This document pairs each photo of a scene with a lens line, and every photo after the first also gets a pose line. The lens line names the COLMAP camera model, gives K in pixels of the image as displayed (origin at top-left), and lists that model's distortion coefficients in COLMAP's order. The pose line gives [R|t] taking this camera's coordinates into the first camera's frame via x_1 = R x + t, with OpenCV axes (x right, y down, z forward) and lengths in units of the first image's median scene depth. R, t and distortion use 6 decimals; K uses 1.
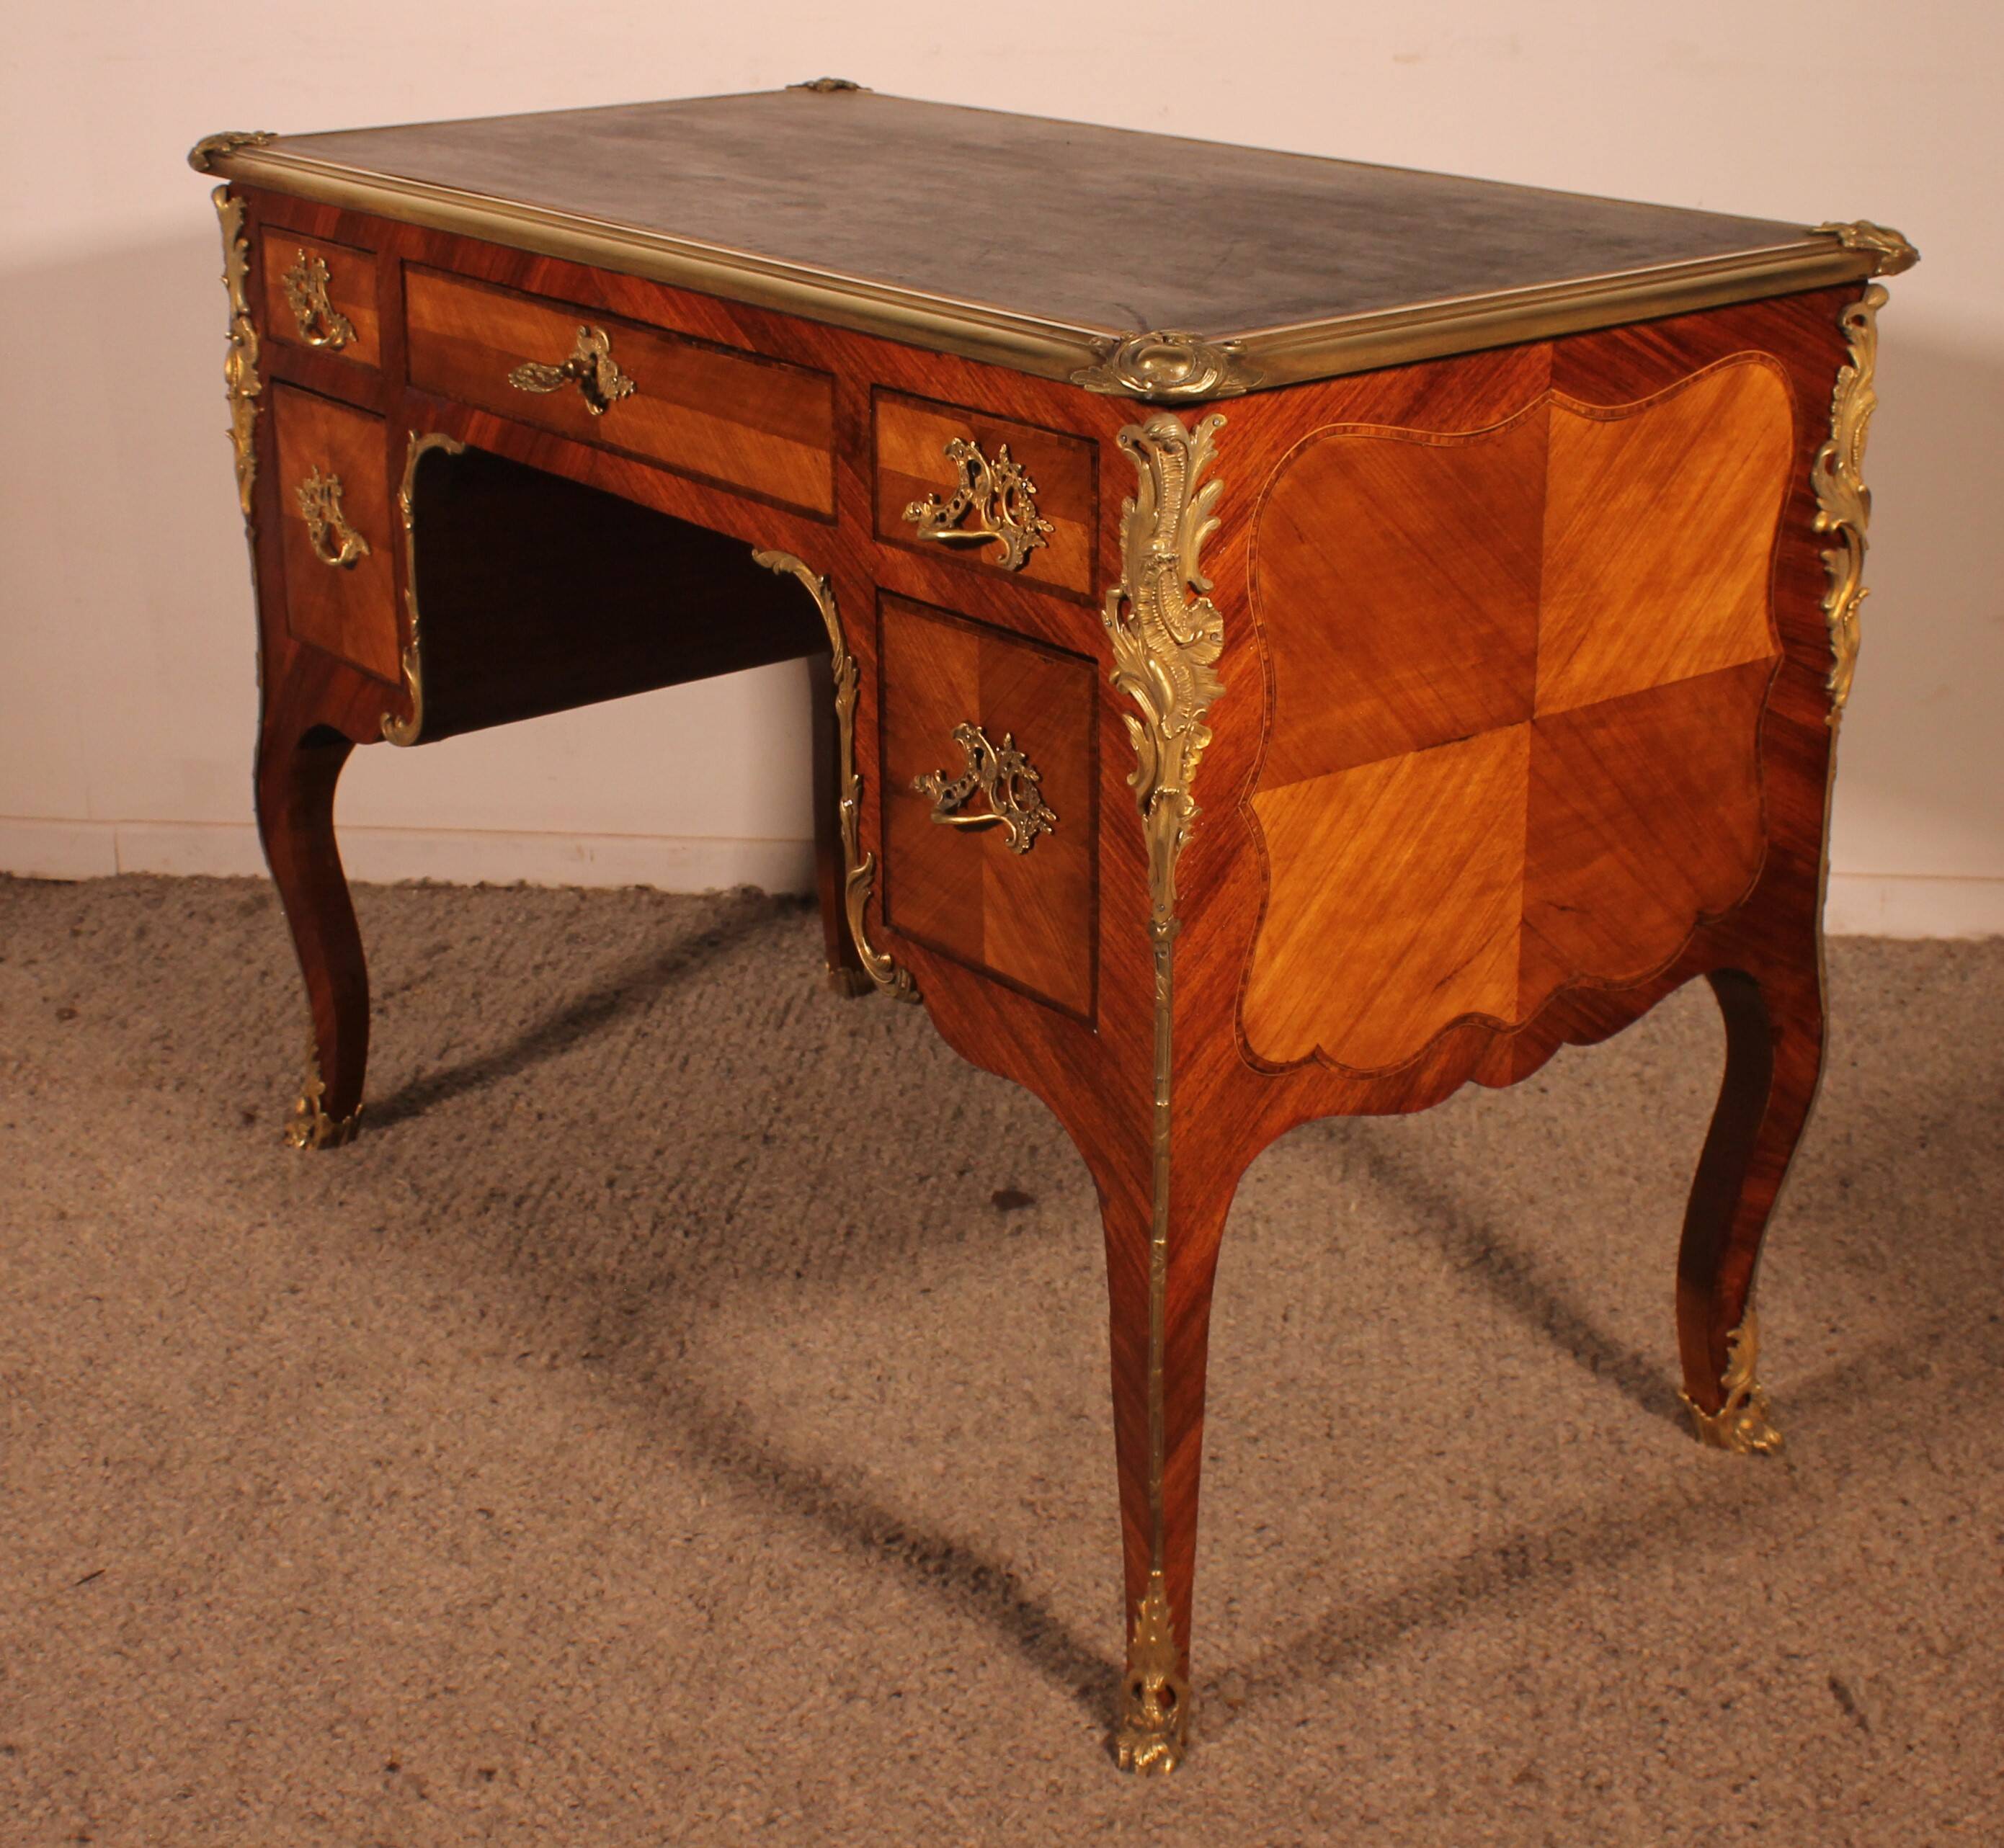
lens RADIAL K [[3001.9, 0, 902.1], [0, 3001.9, 771.1], [0, 0, 1]] dist [-0.179841, 0.113437]
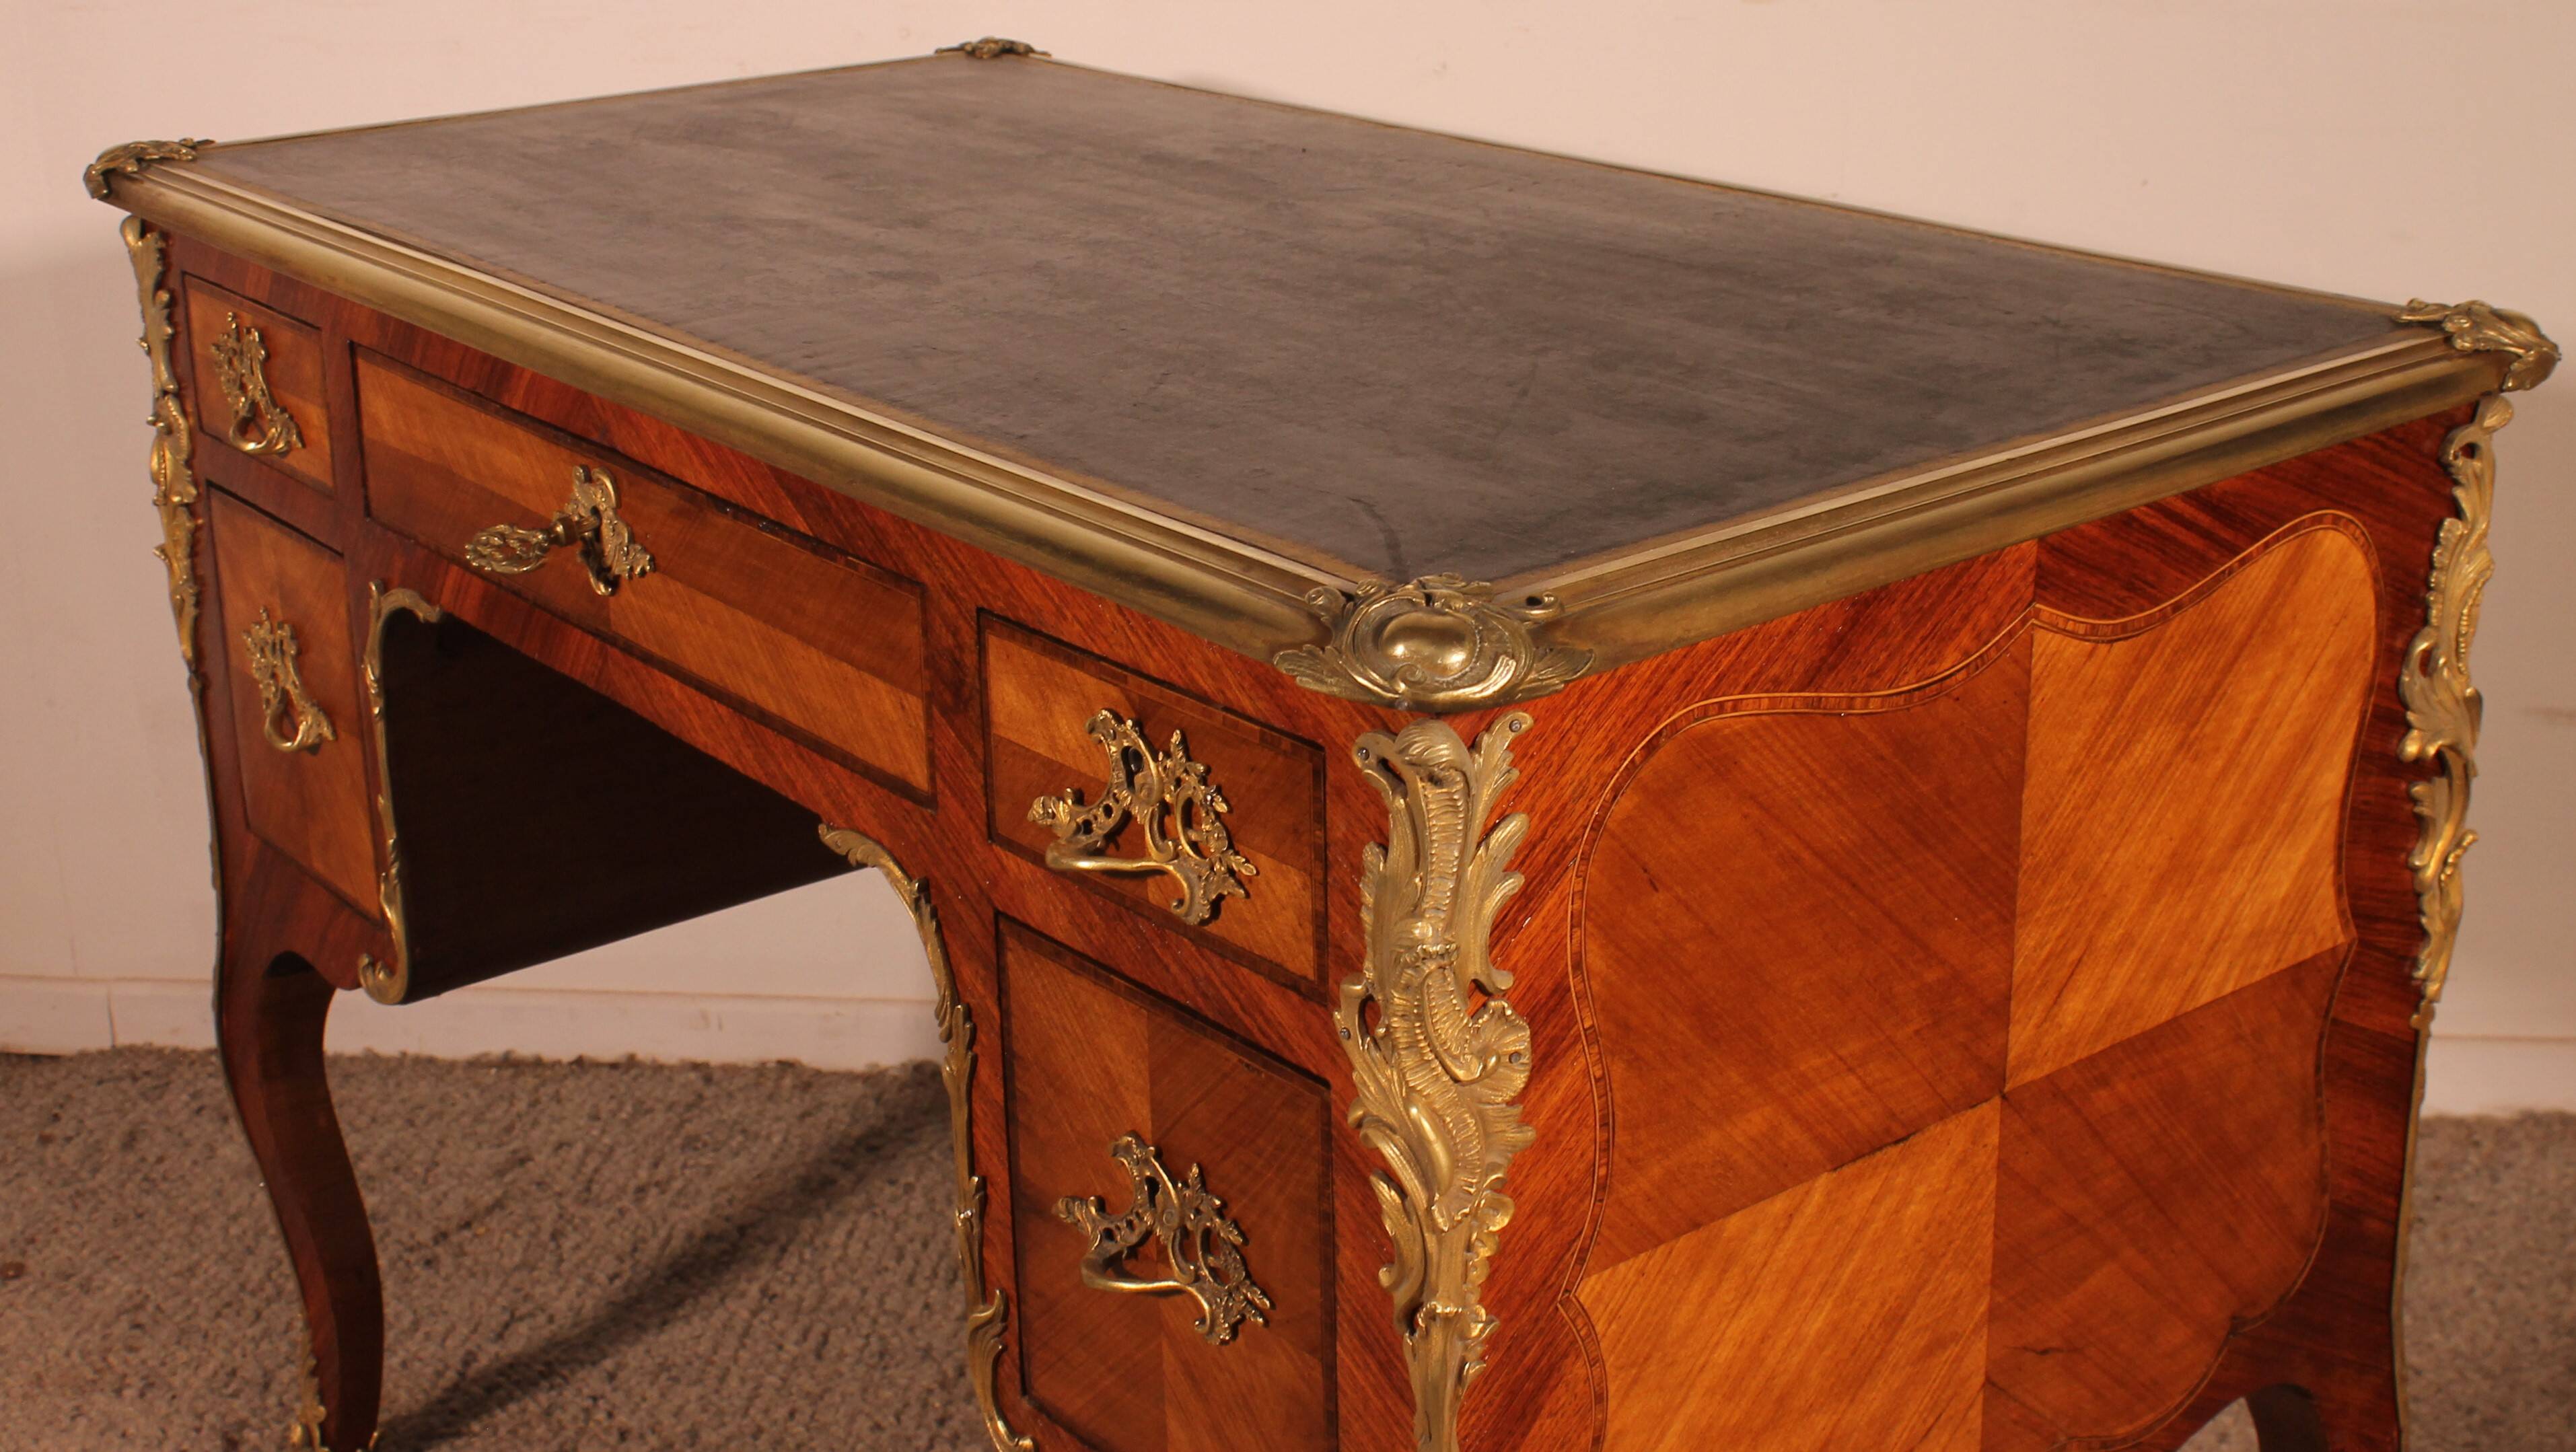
lens RADIAL K [[3201.7, 0, 1291.6], [0, 3201.7, 567.5], [0, 0, 1]] dist [-0.130391, 0.067989]
pose [[0.999340, -0.012385, 0.034136, 0.033184], [0.013495, 0.999382, -0.032469, -0.113073], [-0.033713, 0.032909, 0.998890, 0.307513]]
